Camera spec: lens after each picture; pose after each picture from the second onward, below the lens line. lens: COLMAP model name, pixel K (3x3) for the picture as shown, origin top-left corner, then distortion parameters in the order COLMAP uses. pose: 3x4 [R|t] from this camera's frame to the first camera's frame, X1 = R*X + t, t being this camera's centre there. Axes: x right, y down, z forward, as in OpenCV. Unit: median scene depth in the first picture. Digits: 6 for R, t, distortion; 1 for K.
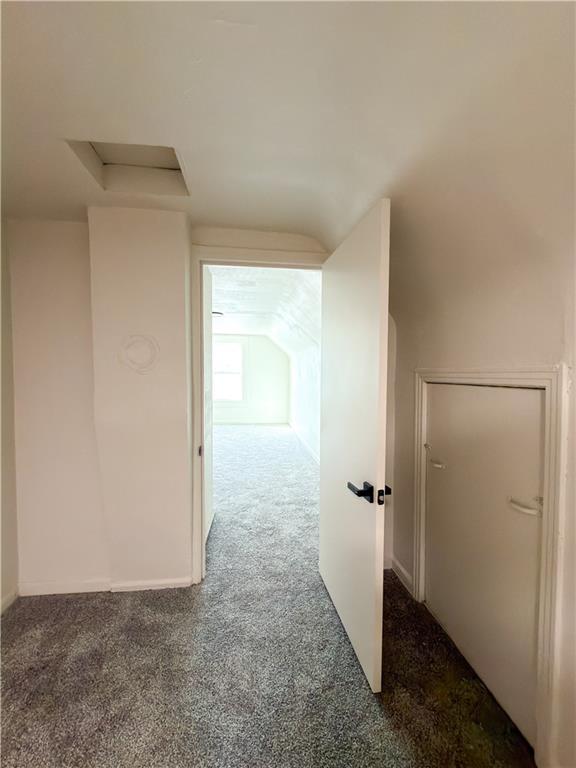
lens RADIAL K [[312.8, 0, 290.0], [0, 312.8, 384.0], [0, 0, 1]] dist [-0.002332, 0.001383]
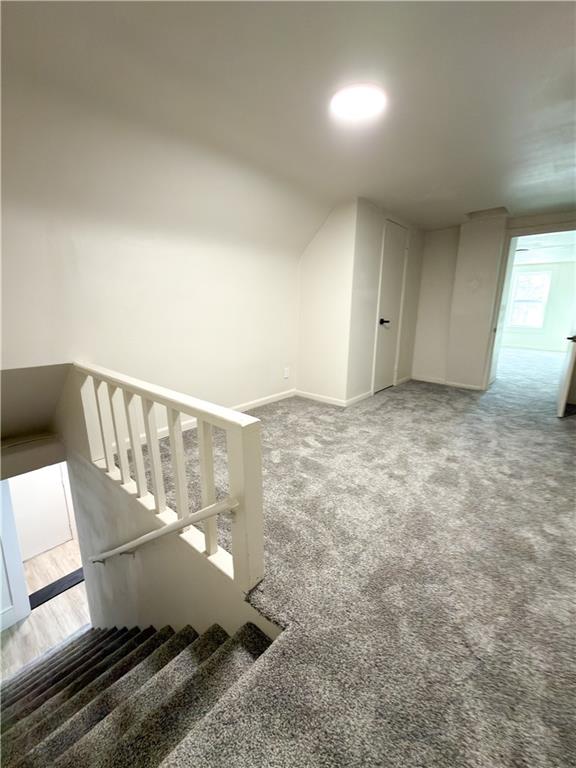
lens RADIAL K [[312.8, 0, 290.3], [0, 312.8, 385.9], [0, 0, 1]] dist [-0.002332, 0.001383]
pose [[0.668259, 0.181547, -0.721437, 0.399467], [-0.020156, 0.973828, 0.226391, 0.132311], [0.743656, -0.136746, 0.654428, -1.529723]]
